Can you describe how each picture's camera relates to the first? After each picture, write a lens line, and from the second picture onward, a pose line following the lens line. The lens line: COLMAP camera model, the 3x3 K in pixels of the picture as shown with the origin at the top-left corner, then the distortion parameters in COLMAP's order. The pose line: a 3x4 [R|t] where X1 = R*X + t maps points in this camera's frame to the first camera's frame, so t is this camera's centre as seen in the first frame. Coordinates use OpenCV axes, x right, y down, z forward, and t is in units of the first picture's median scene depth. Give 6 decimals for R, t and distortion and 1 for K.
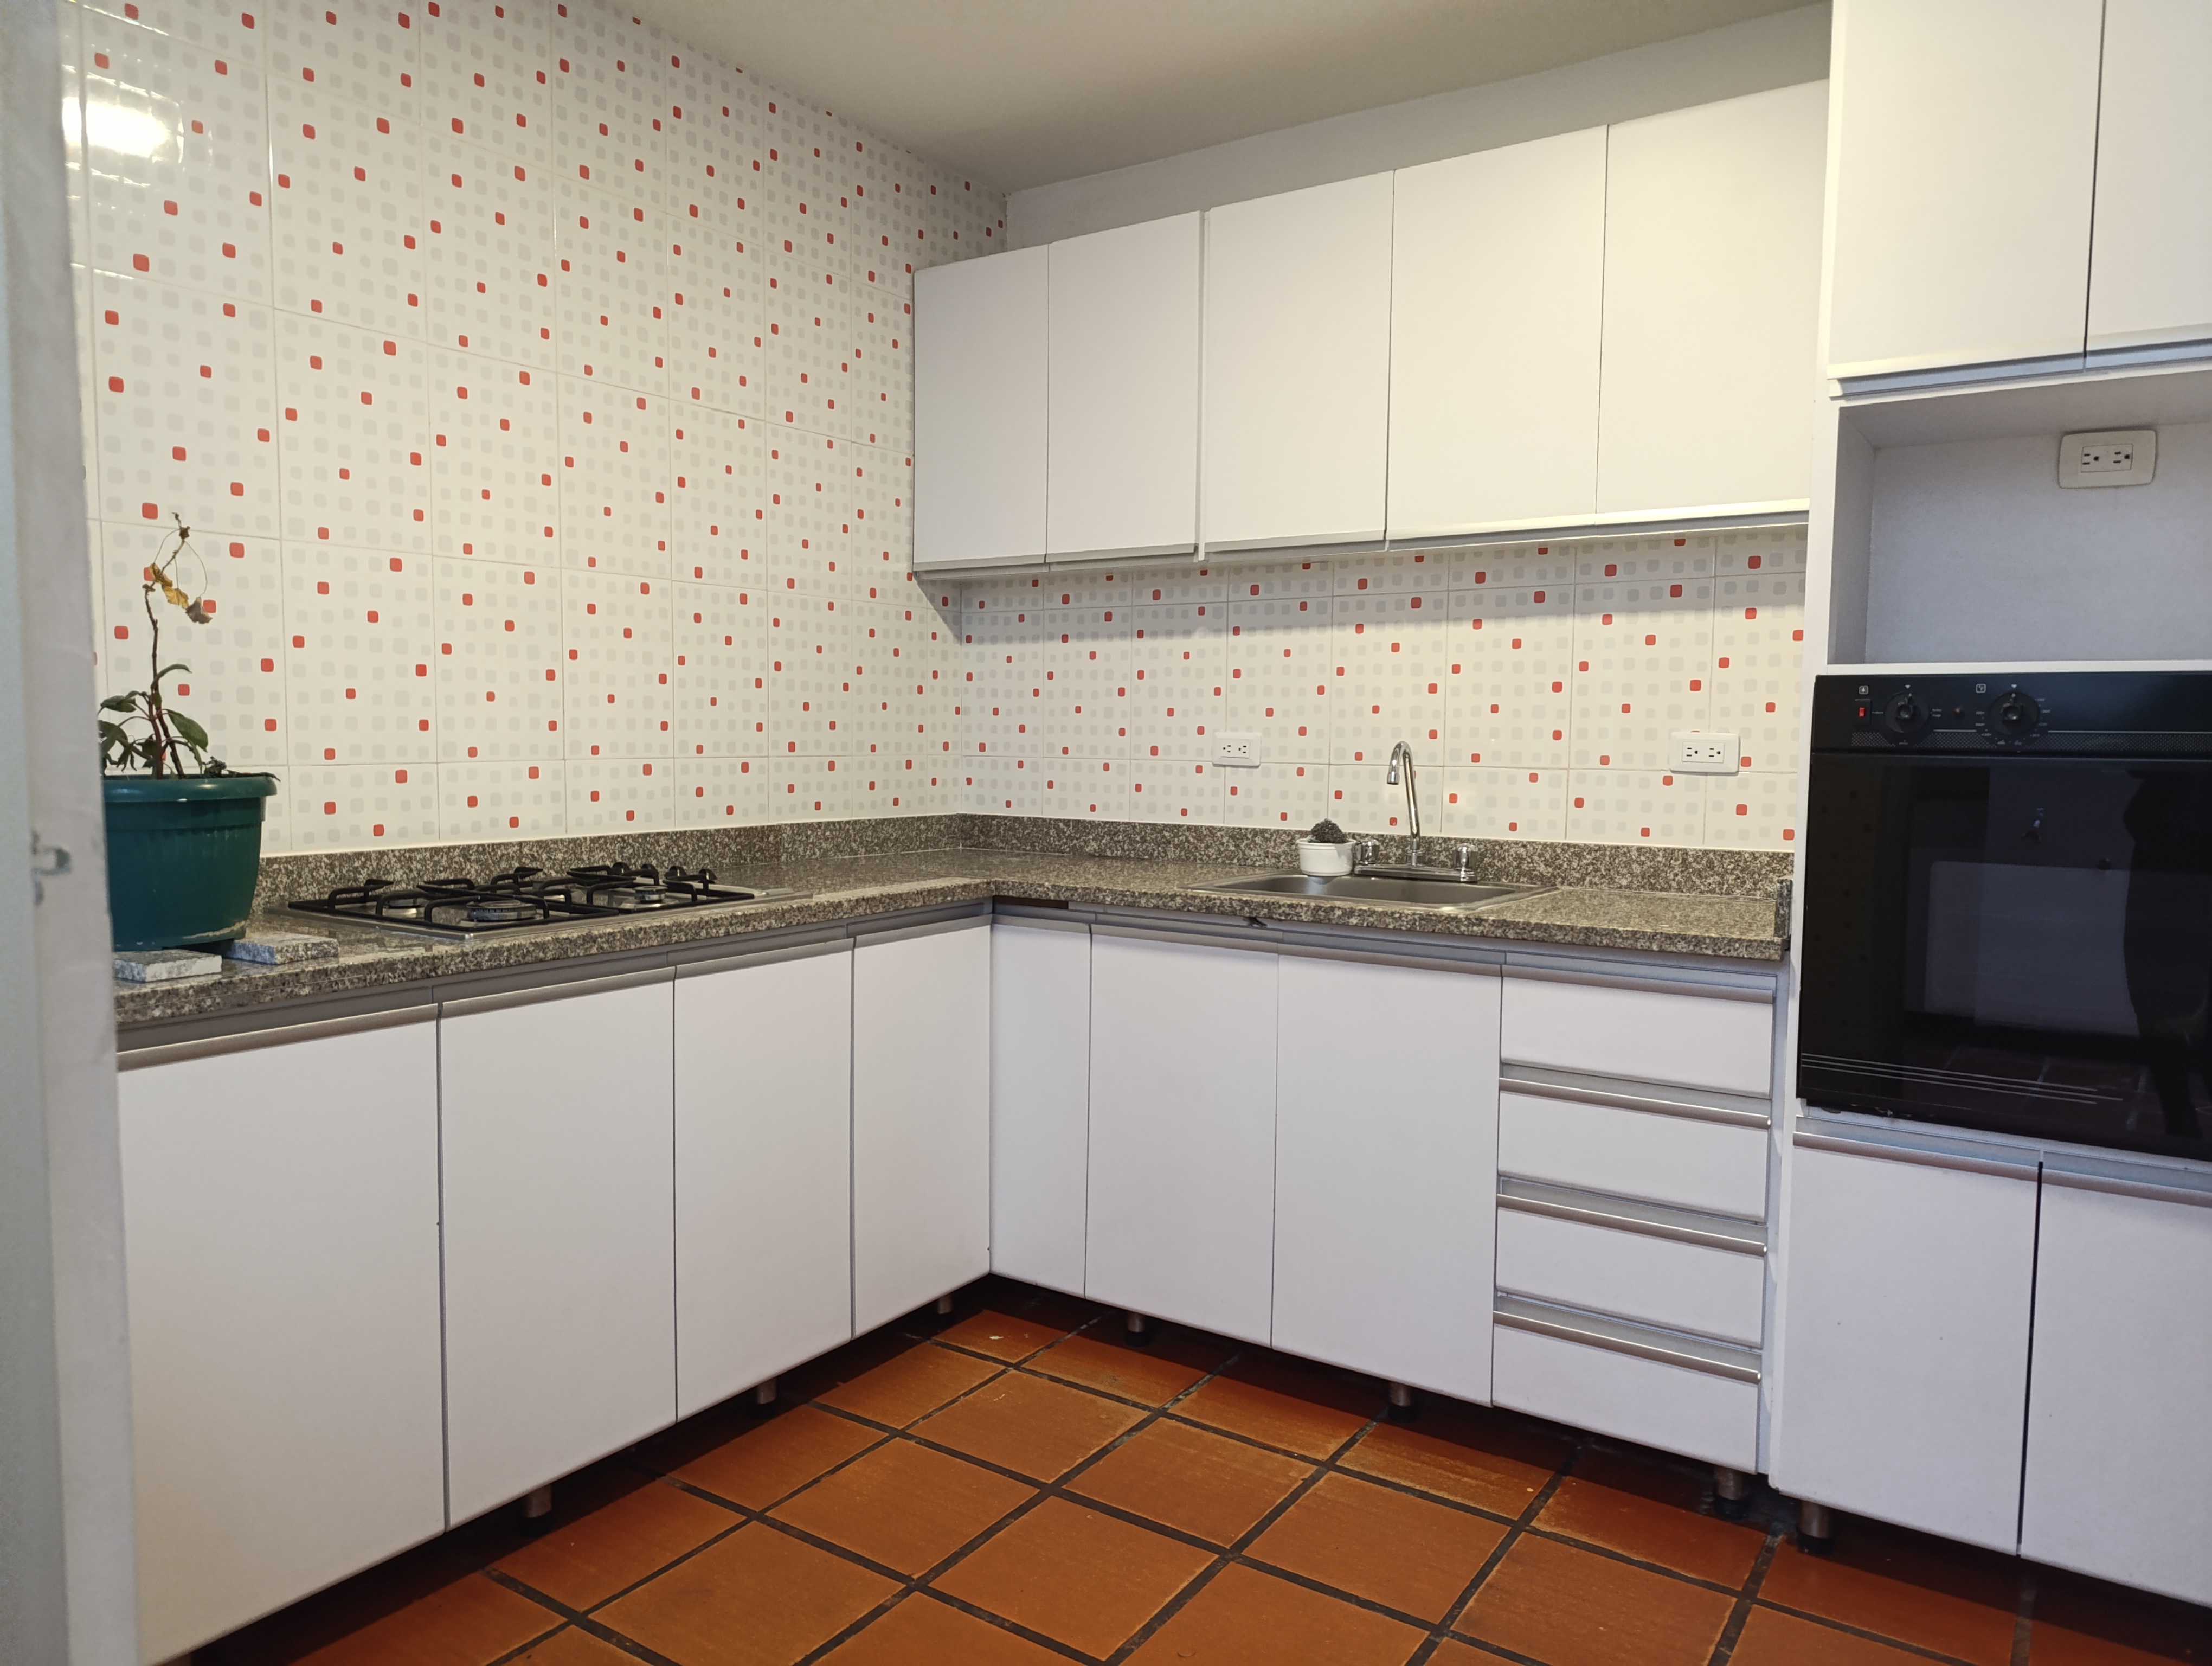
lens RADIAL K [[1502.4, 0, 1108.6], [0, 1502.4, 821.6], [0, 0, 1]] dist [0.033415, -0.041796]
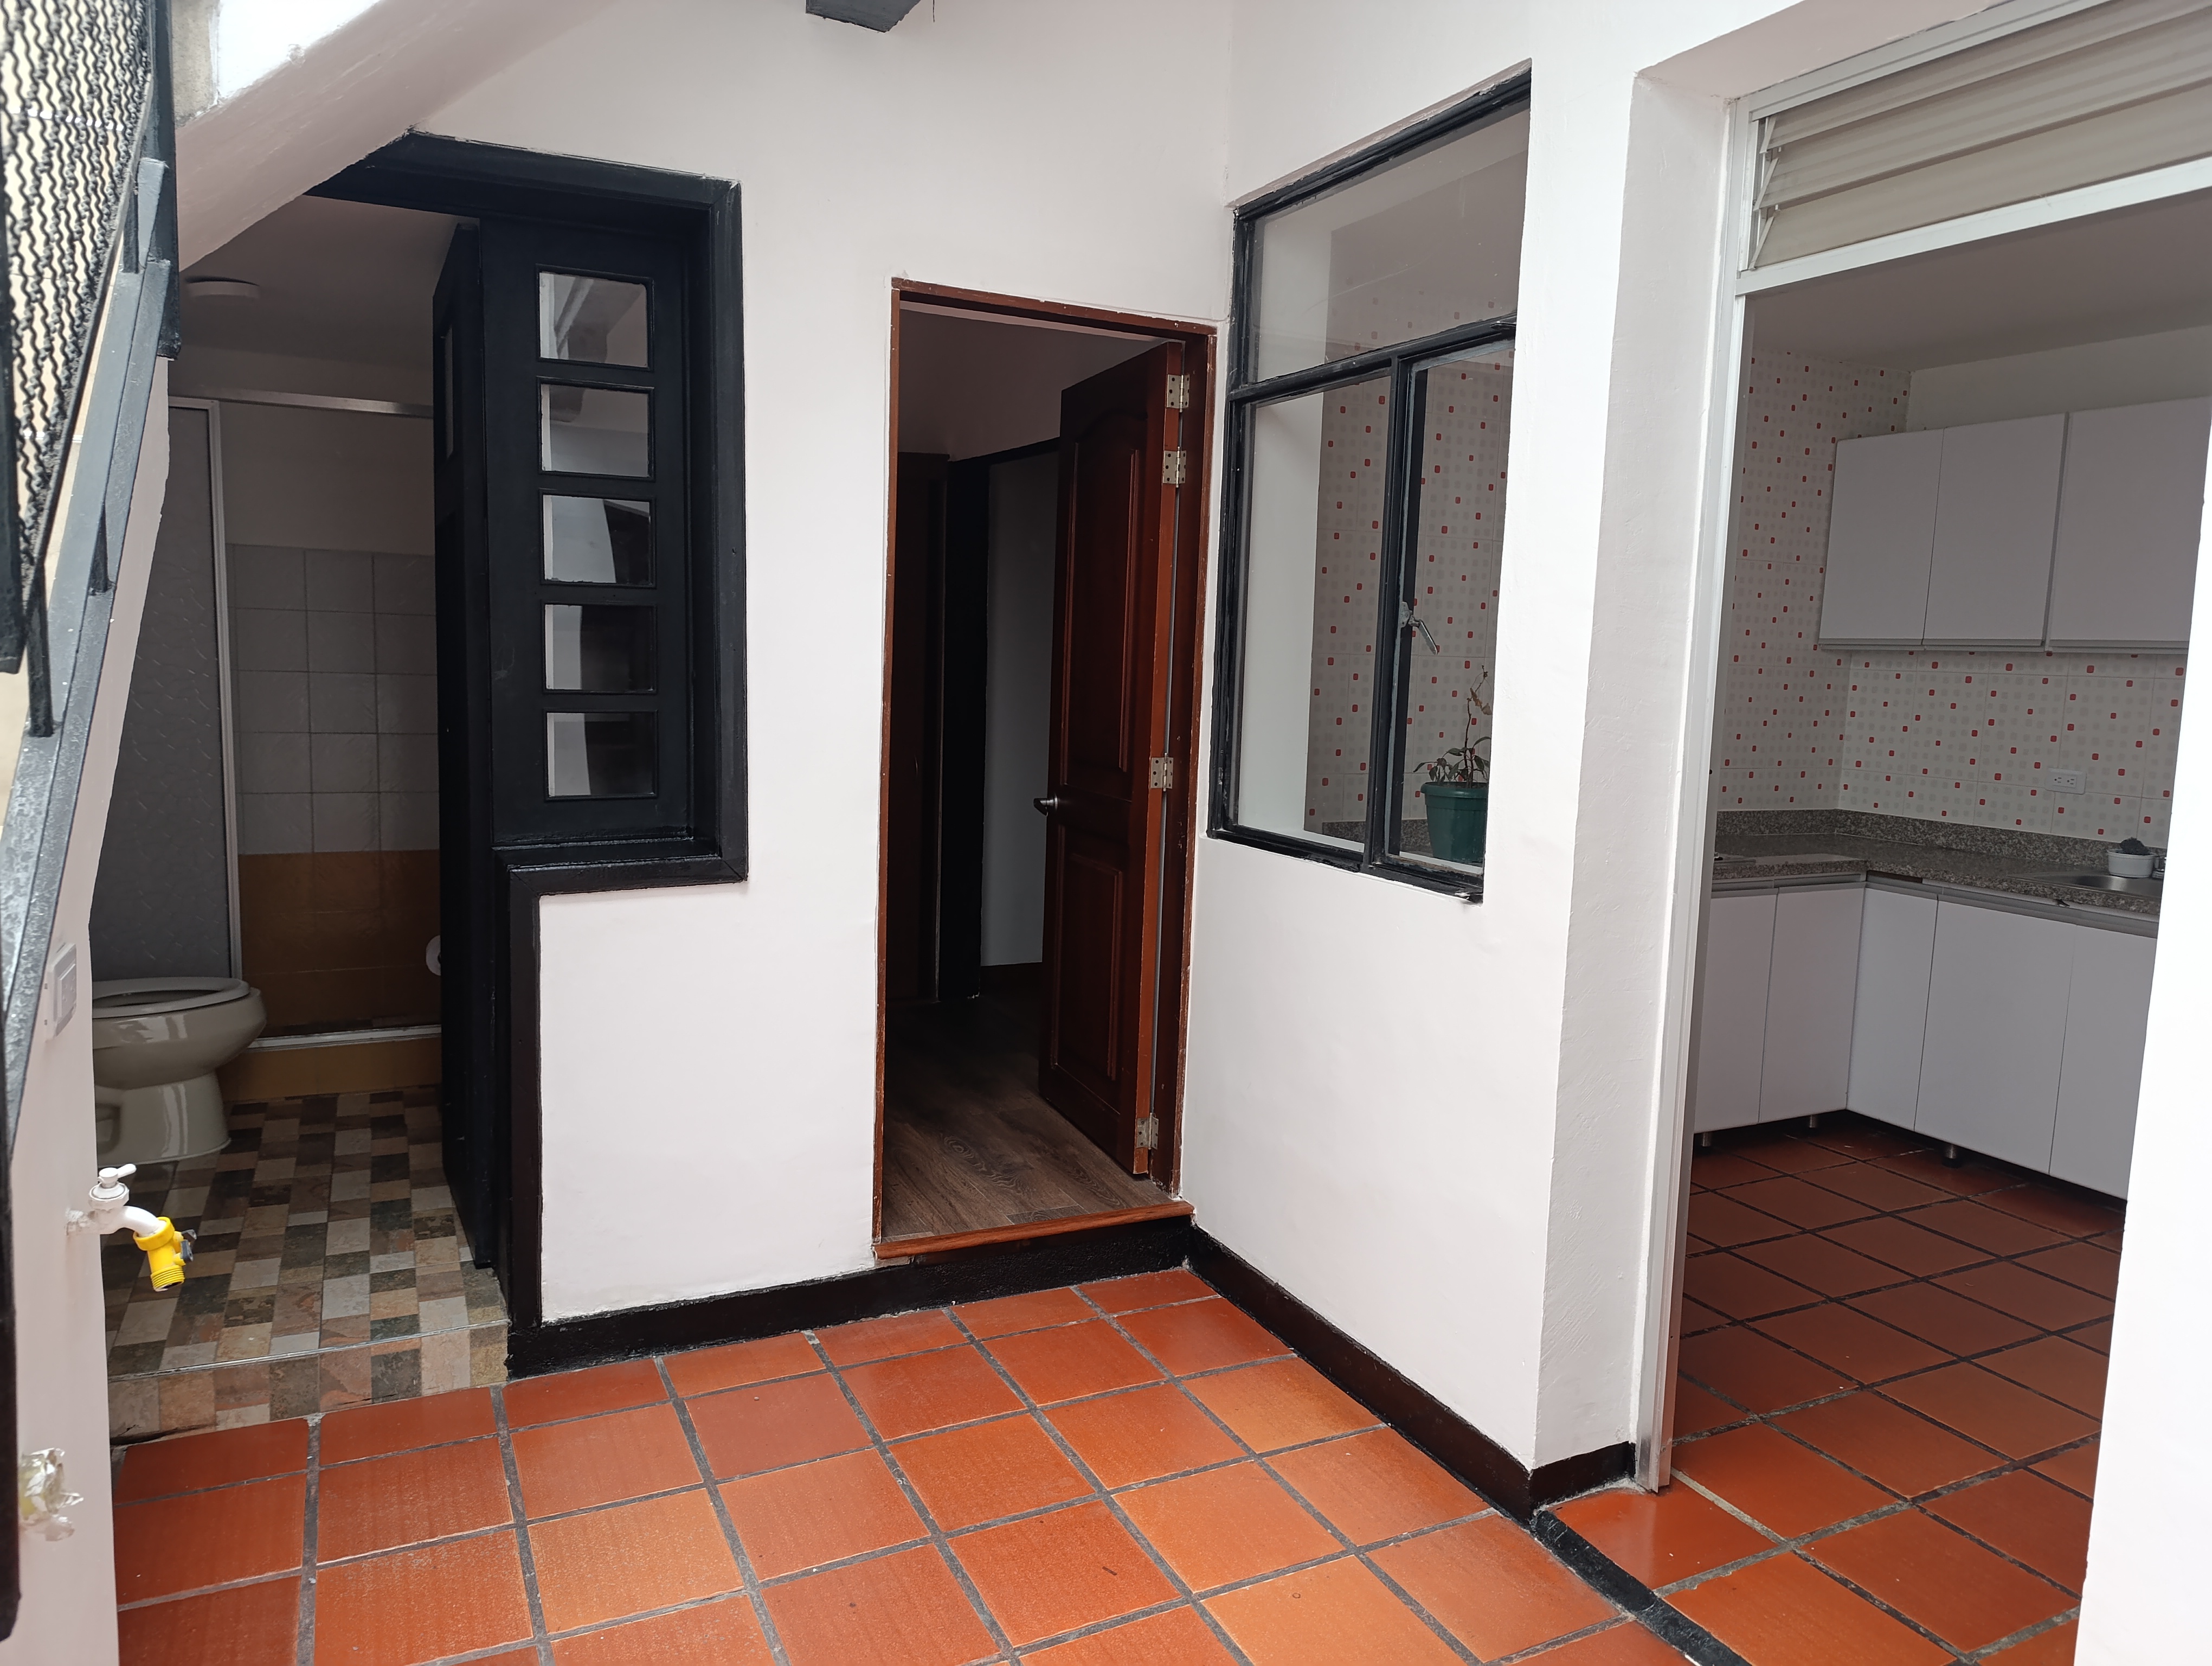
lens RADIAL K [[1502.4, 0, 1108.6], [0, 1502.4, 821.6], [0, 0, 1]] dist [0.033415, -0.041796]
pose [[0.874376, 0.075552, -0.479331, -0.016308], [-0.055649, 0.996900, 0.055620, -0.038563], [0.482048, -0.021958, 0.875870, -0.659123]]
